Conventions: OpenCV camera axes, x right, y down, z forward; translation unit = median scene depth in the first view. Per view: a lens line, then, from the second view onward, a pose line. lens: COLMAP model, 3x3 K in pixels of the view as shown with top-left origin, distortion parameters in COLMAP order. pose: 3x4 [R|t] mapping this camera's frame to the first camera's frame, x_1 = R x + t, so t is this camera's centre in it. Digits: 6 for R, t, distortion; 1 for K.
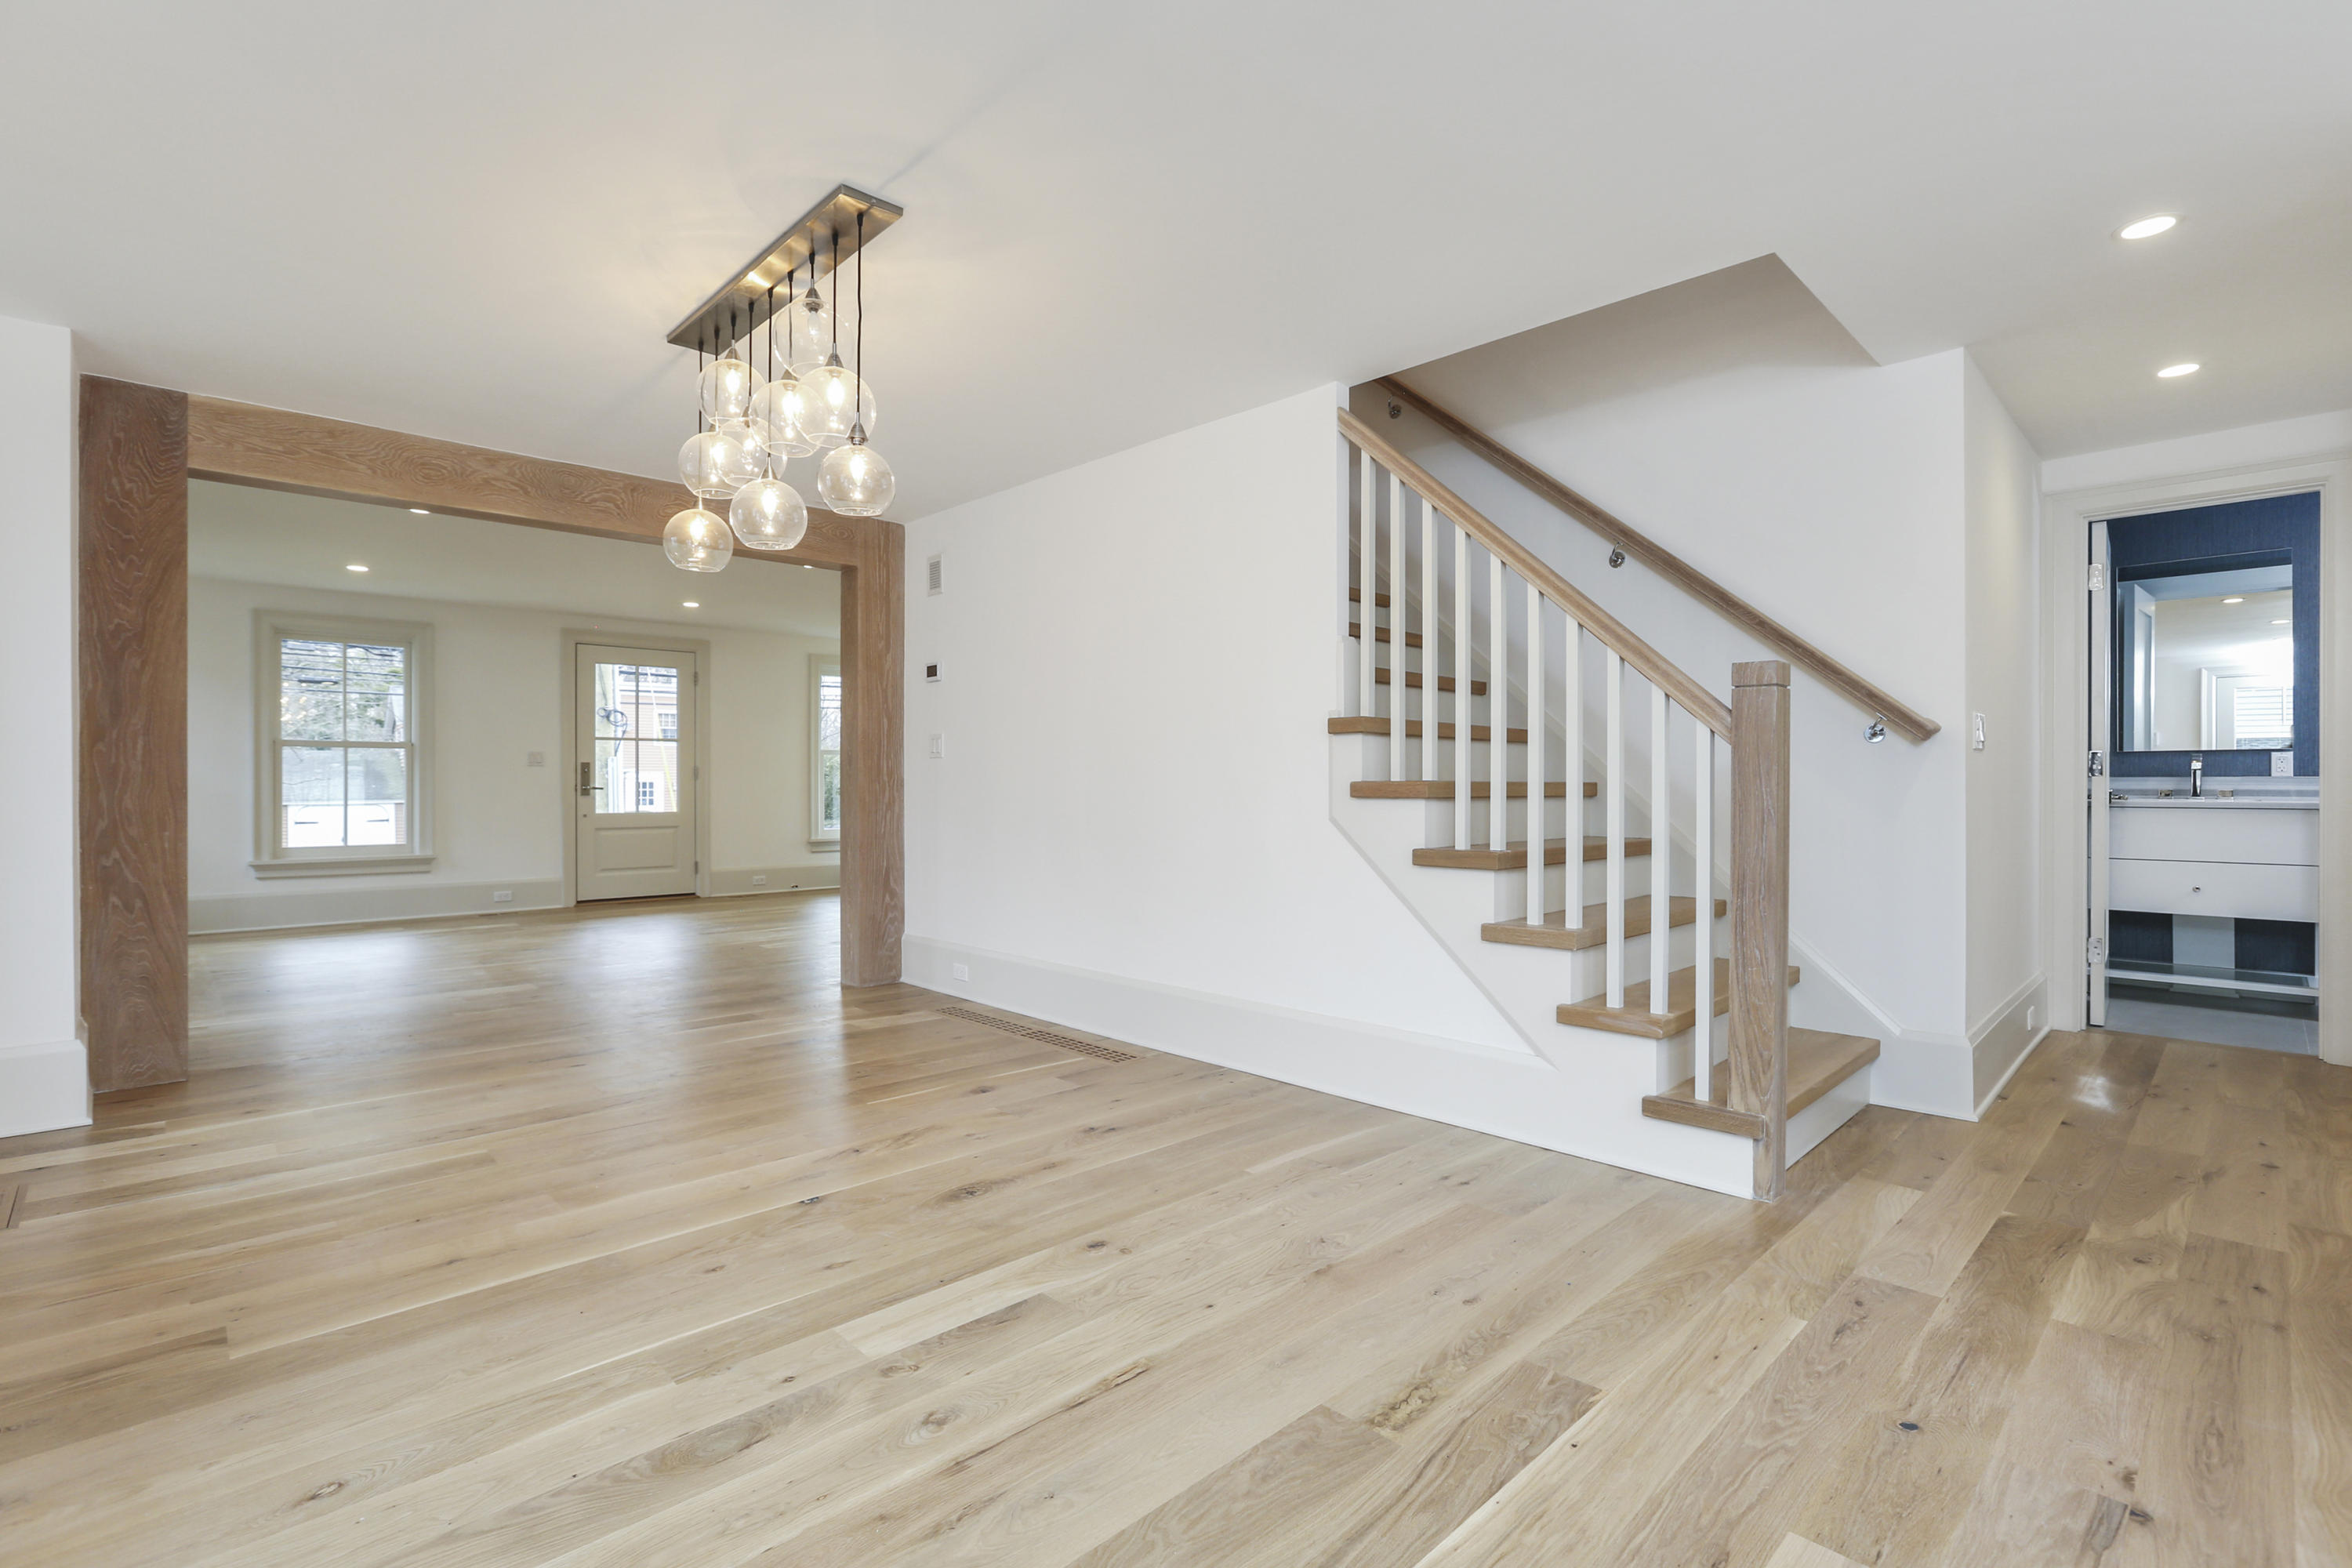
lens RADIAL K [[1078.1, 0, 1180.6], [0, 1078.1, 793.9], [0, 0, 1]] dist [-0.051956, 0.020625]
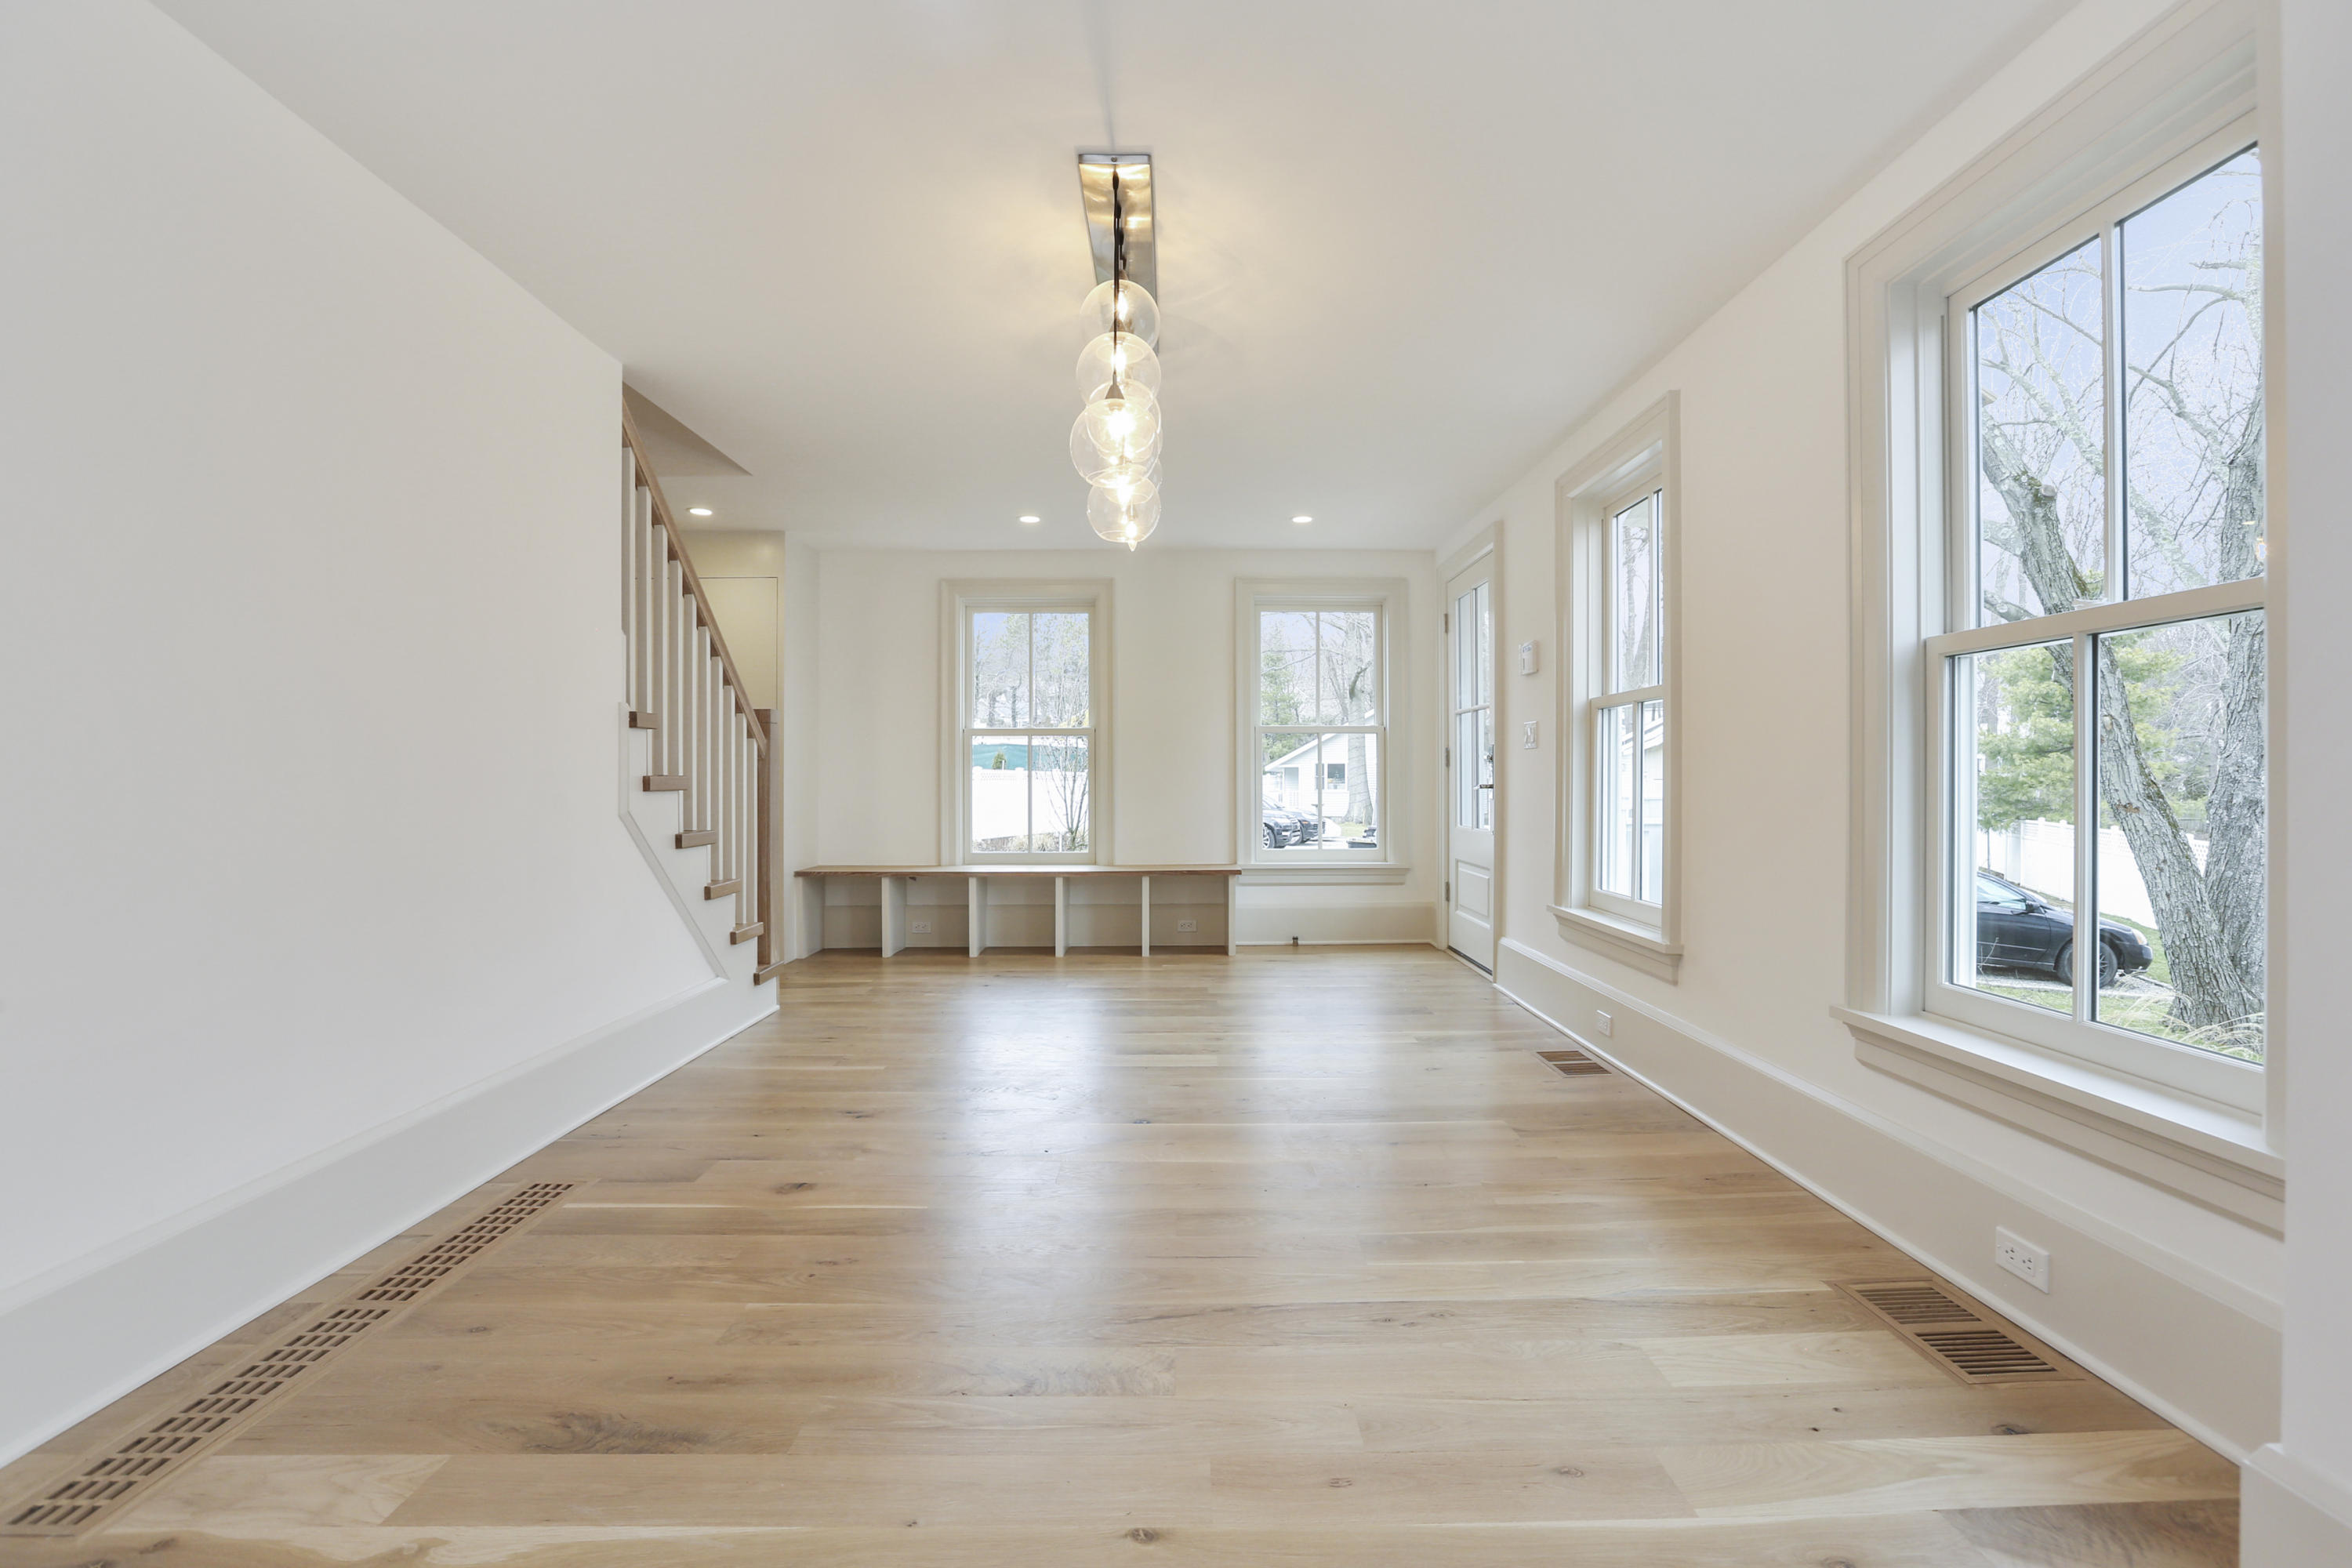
lens RADIAL K [[1088.2, 0, 1191.7], [0, 1088.2, 781.5], [0, 0, 1]] dist [-0.052552, 0.023035]
pose [[-0.726778, -0.003525, 0.686864, -0.903183], [0.003750, 0.999952, 0.009100, -0.013695], [-0.686863, 0.009189, -0.726729, 1.355559]]
